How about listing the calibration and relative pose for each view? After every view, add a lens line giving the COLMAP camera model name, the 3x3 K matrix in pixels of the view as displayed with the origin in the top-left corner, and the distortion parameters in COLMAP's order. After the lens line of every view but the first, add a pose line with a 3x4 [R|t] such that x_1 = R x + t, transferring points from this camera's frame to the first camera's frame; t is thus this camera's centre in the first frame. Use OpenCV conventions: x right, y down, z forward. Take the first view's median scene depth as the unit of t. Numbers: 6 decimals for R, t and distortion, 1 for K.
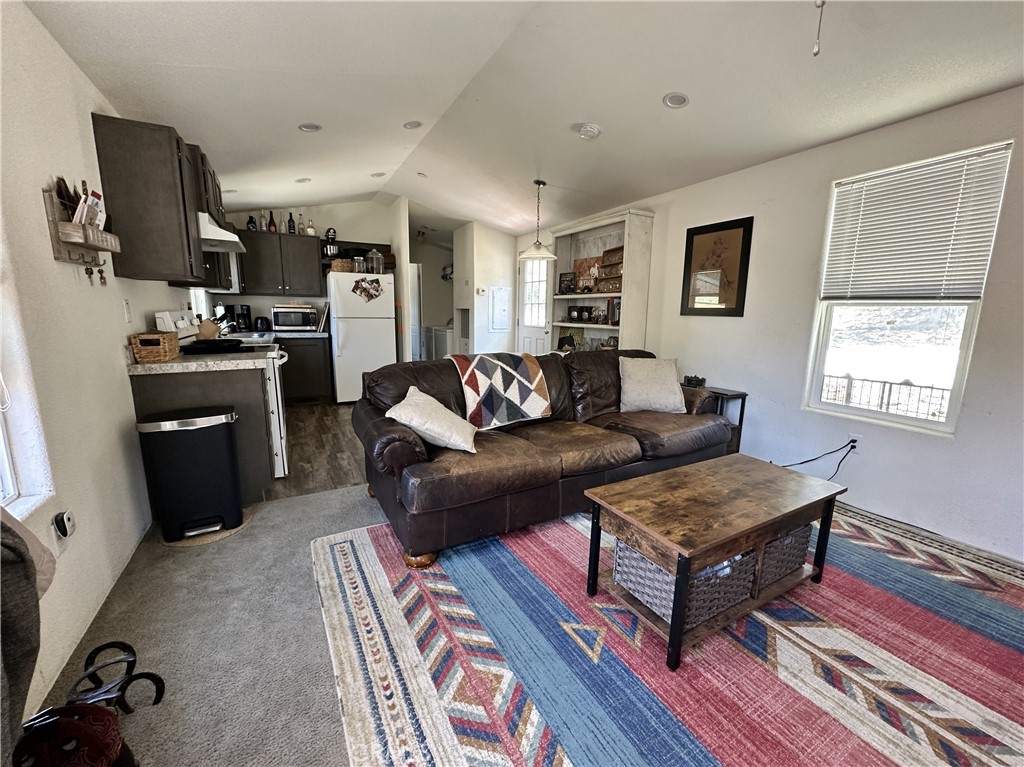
lens RADIAL K [[410.4, 0, 512.0], [0, 410.4, 383.5], [0, 0, 1]] dist [-0.002129, -0.000461]
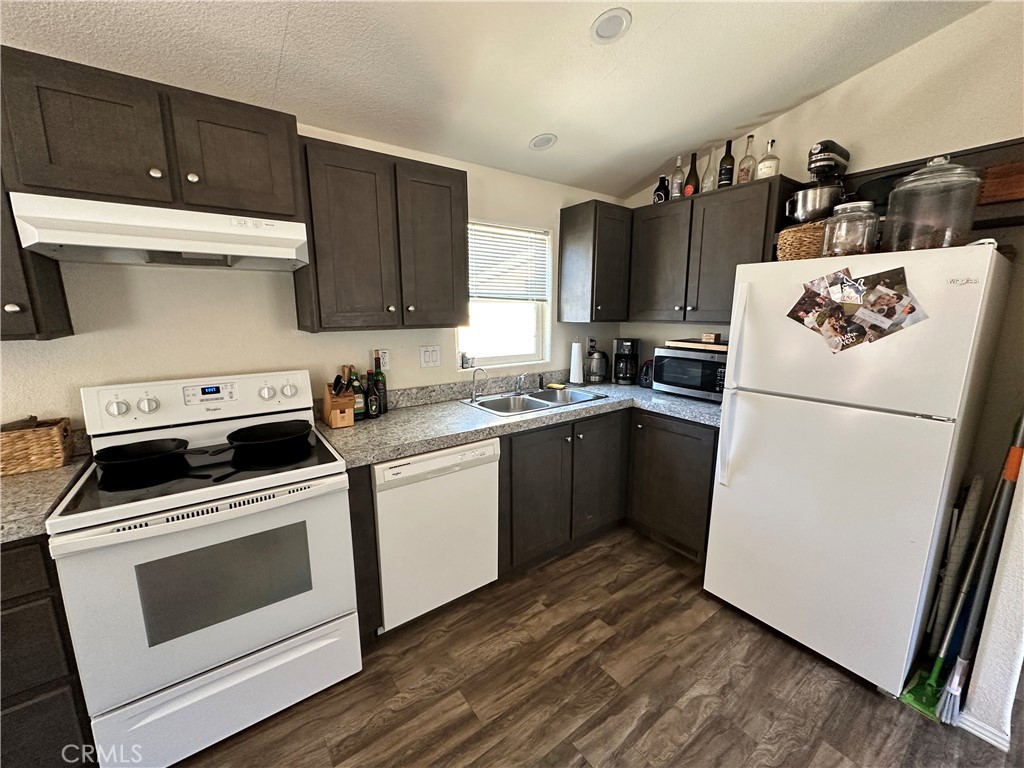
lens RADIAL K [[410.4, 0, 512.0], [0, 410.4, 384.0], [0, 0, 1]] dist [-0.002129, -0.000461]
pose [[0.122109, 0.165265, -0.978661, -0.086111], [-0.169915, 0.974964, 0.143440, -0.179319], [0.977864, 0.148774, 0.147133, 0.733328]]
